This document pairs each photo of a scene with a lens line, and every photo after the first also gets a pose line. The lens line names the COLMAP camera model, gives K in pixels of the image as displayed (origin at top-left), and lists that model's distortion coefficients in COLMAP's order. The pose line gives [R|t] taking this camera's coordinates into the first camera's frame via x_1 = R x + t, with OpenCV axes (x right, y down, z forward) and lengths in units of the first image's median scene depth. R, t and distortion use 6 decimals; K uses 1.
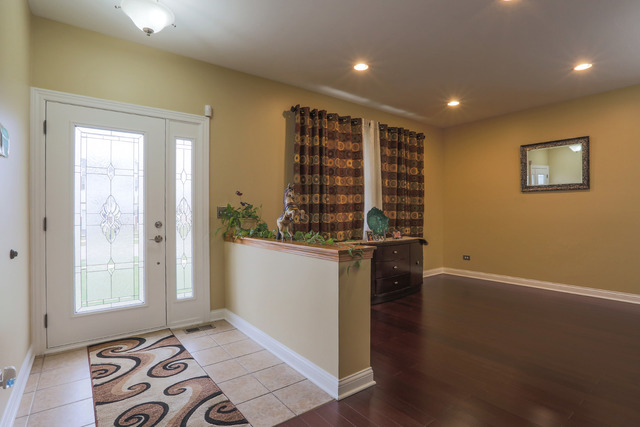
lens RADIAL K [[324.0, 0, 318.8], [0, 324.0, 213.3], [0, 0, 1]] dist [-0.029107, 0.009690]
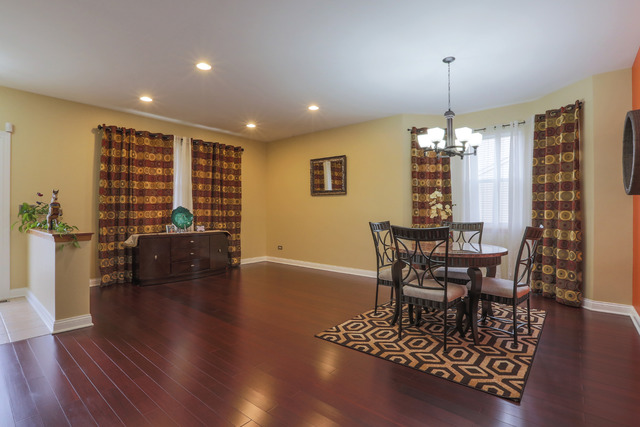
lens RADIAL K [[324.0, 0, 320.9], [0, 324.0, 211.4], [0, 0, 1]] dist [-0.029107, 0.009690]
pose [[0.982639, 0.003781, 0.185489, 0.473161], [-0.003028, 0.999986, -0.004342, 0.003714], [-0.185503, 0.003704, 0.982637, -0.327941]]
